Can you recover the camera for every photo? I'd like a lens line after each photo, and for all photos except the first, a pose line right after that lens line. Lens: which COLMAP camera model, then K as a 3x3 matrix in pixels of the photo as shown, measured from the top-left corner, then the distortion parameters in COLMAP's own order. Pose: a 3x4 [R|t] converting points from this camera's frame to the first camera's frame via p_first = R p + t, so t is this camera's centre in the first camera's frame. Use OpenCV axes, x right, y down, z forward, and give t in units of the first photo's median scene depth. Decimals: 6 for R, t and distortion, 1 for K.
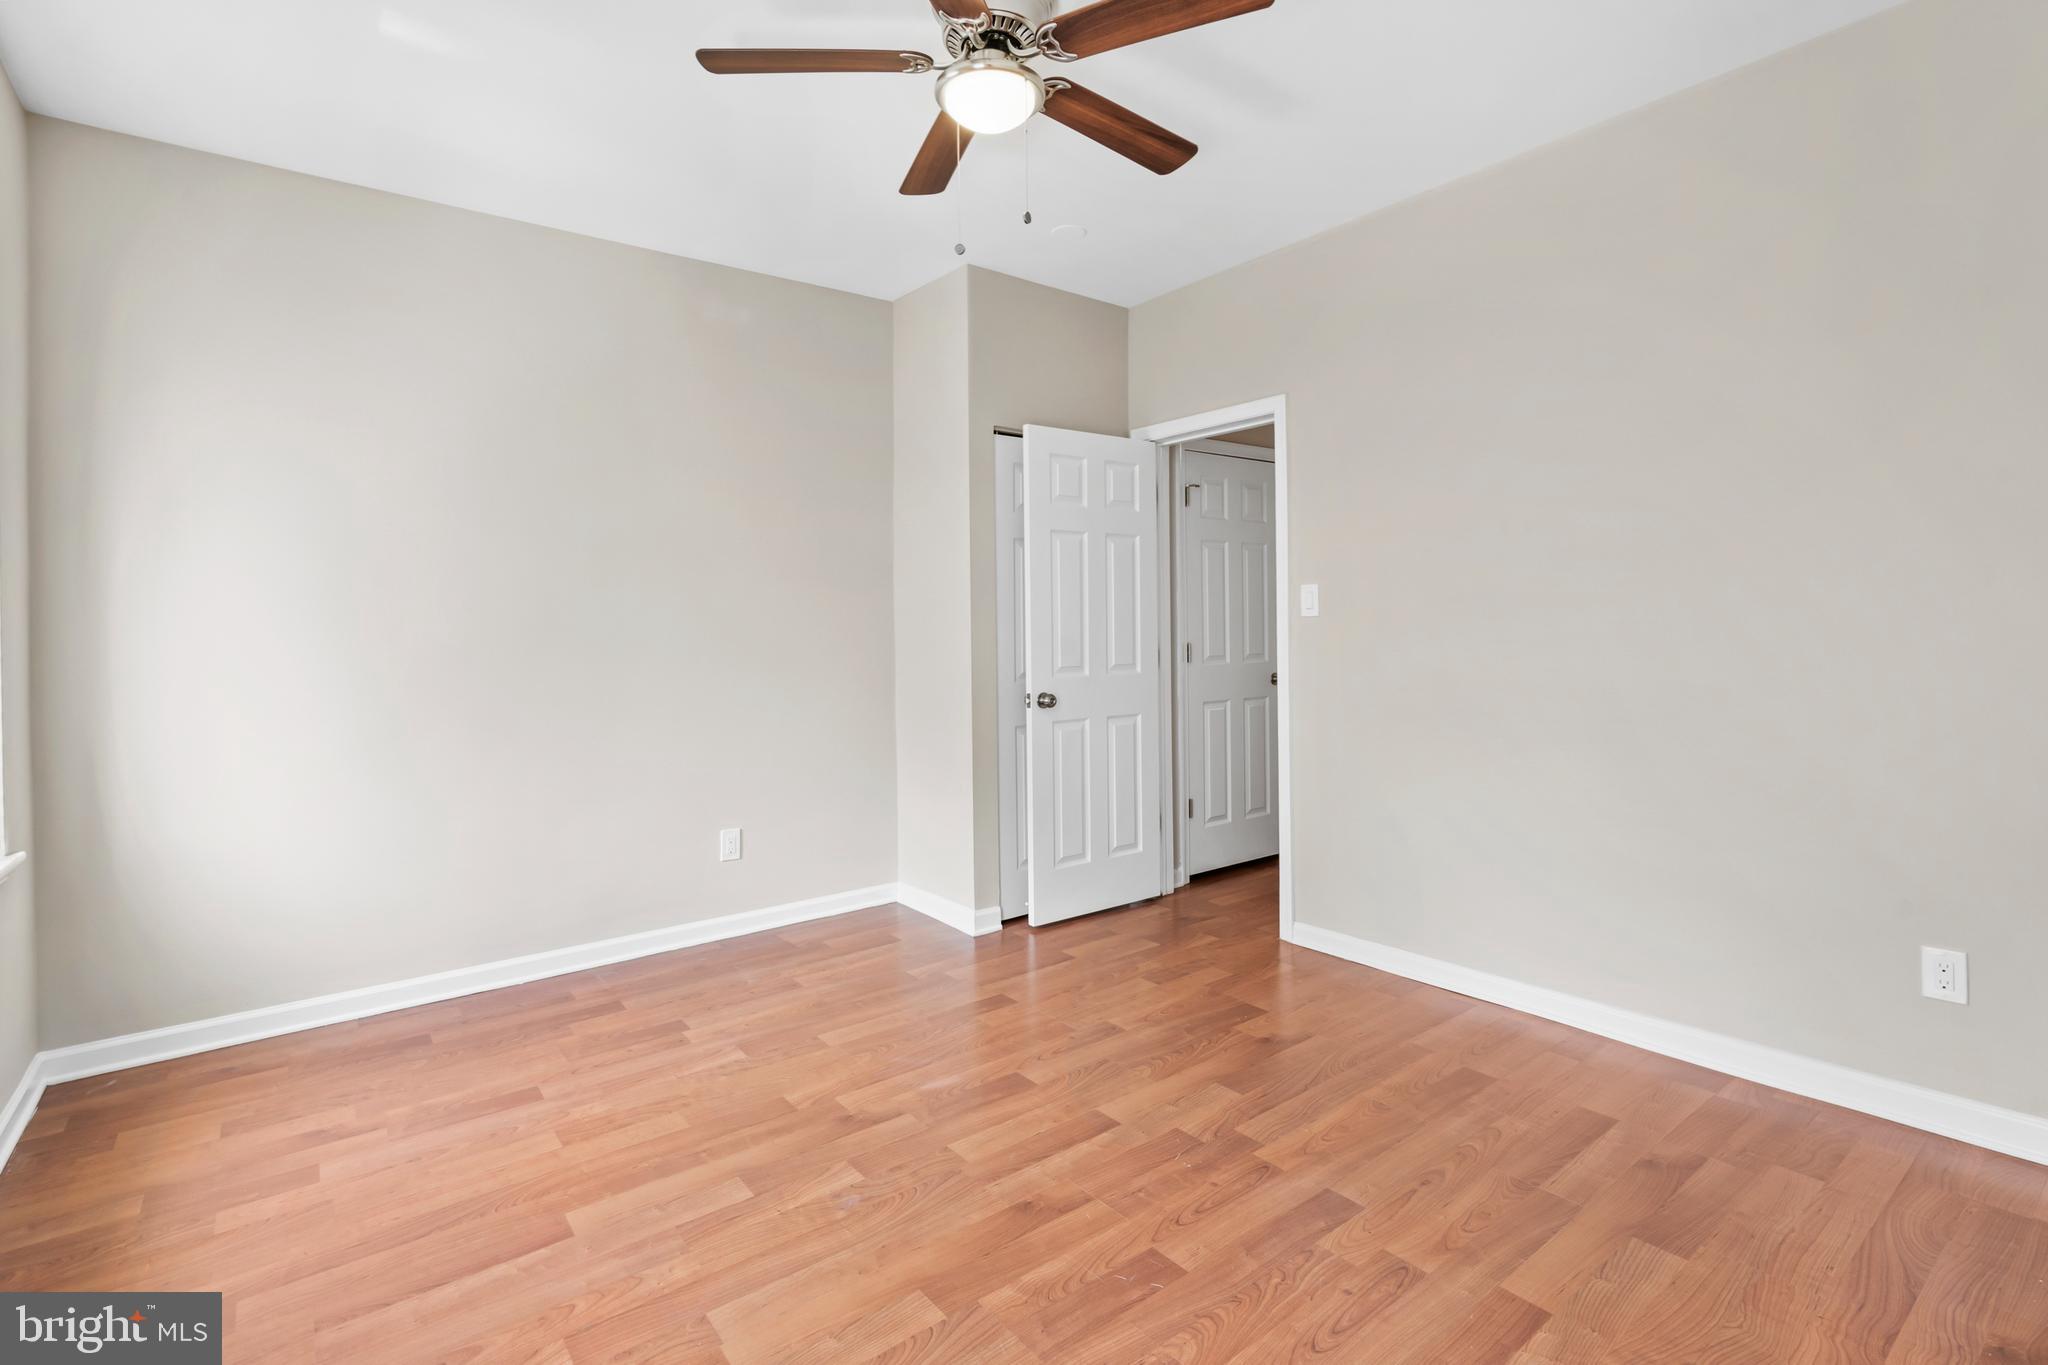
lens RADIAL K [[949.9, 0, 1052.2], [0, 949.9, 631.6], [0, 0, 1]] dist [-0.007830, 0.003974]
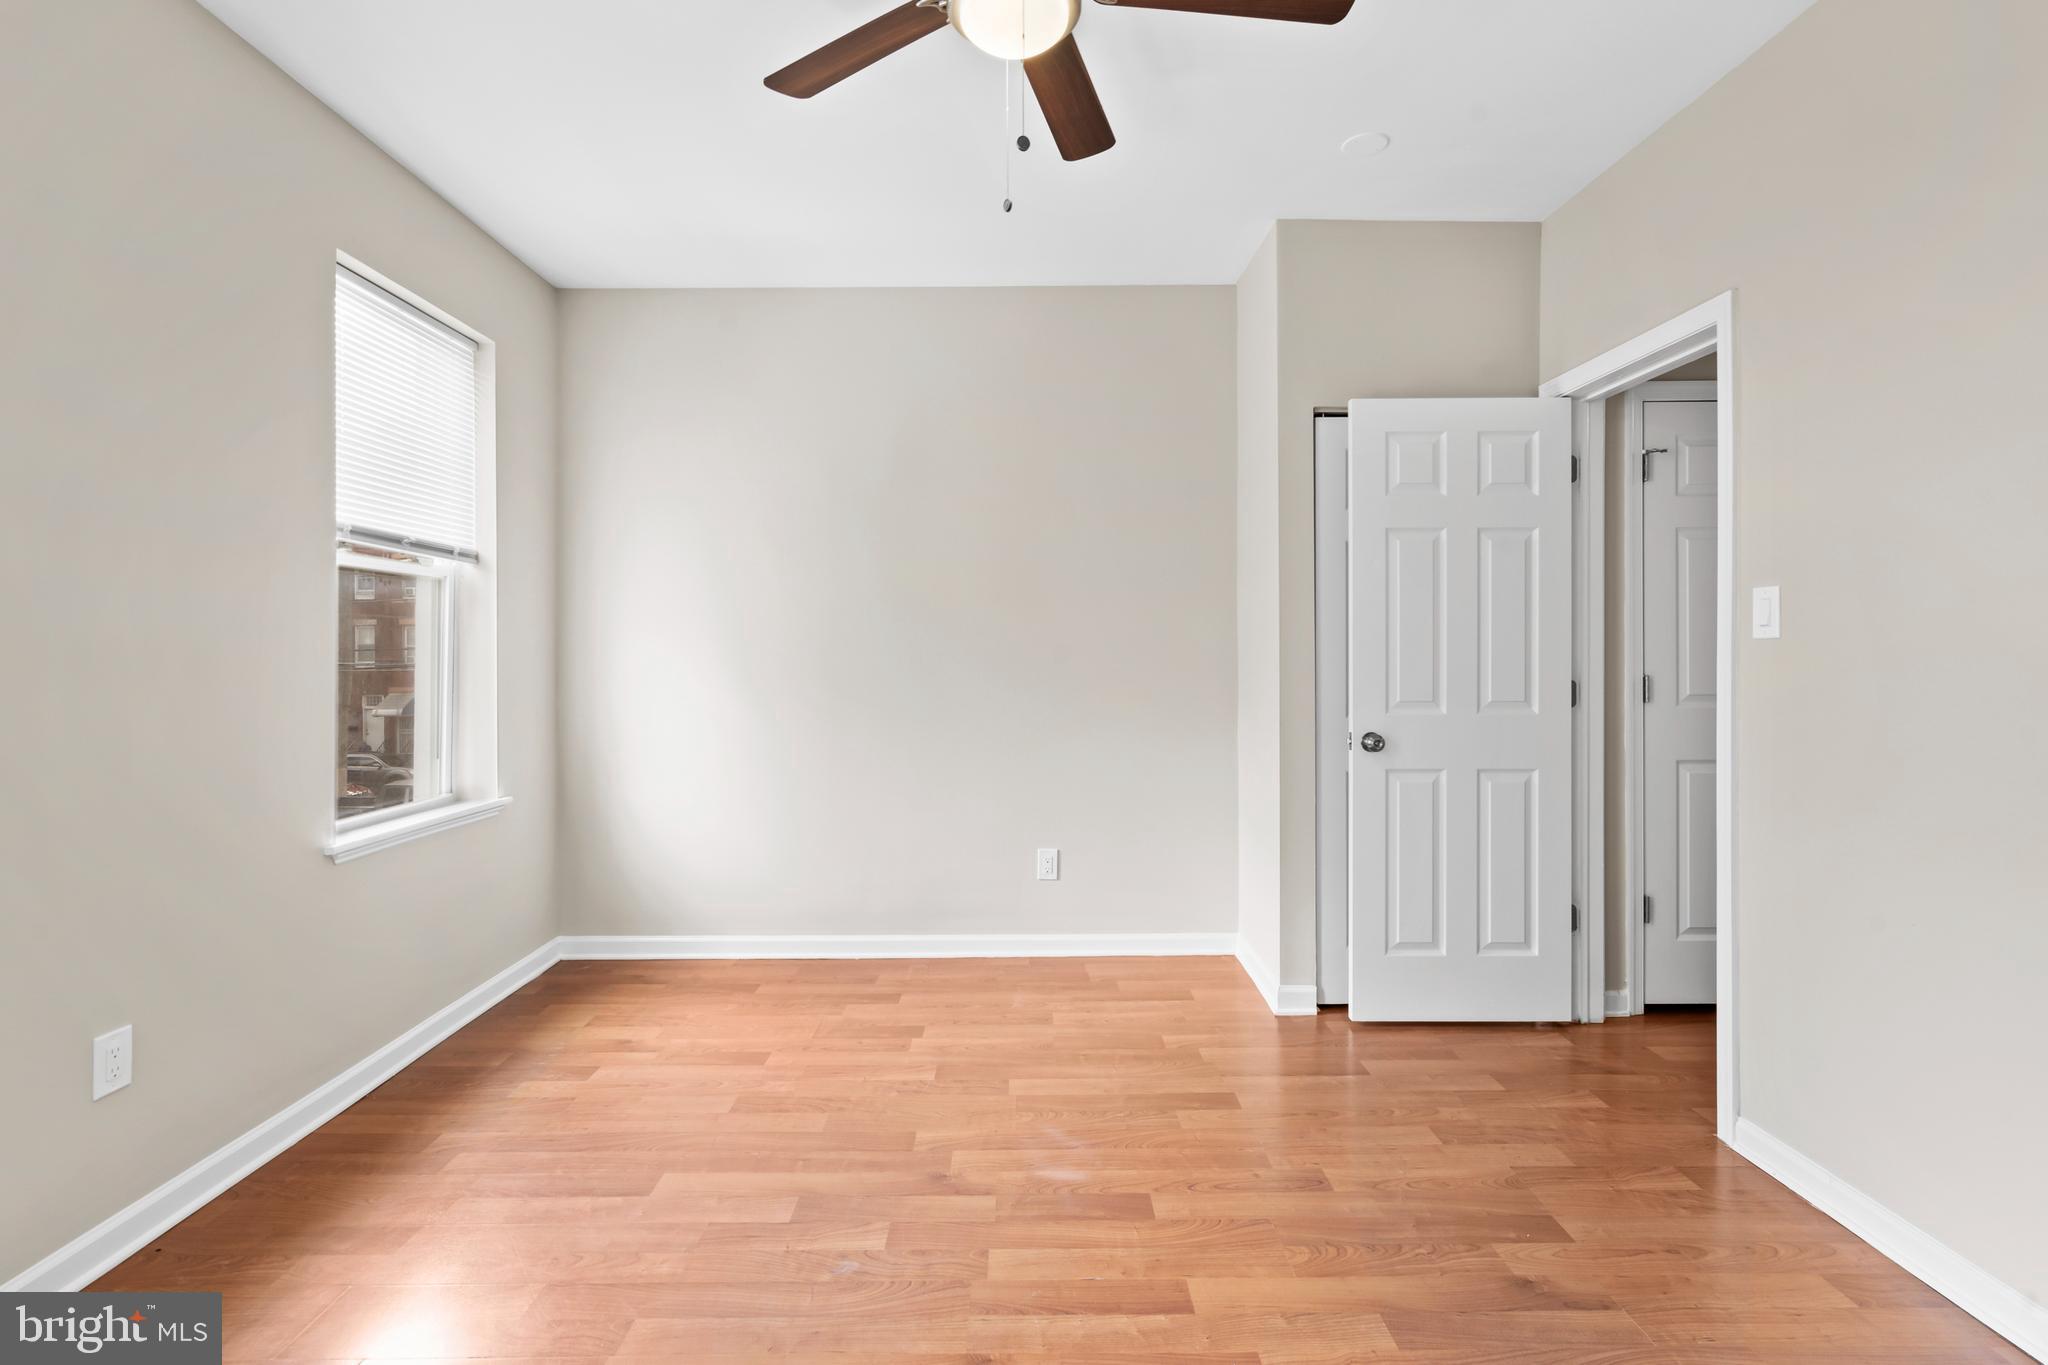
lens RADIAL K [[949.9, 0, 1041.8], [0, 949.9, 650.0], [0, 0, 1]] dist [-0.007830, 0.003974]
pose [[0.790601, 0.012276, -0.612208, 0.306723], [-0.012531, 0.999914, 0.003869, -0.005160], [0.612203, 0.004613, 0.790687, 0.235819]]
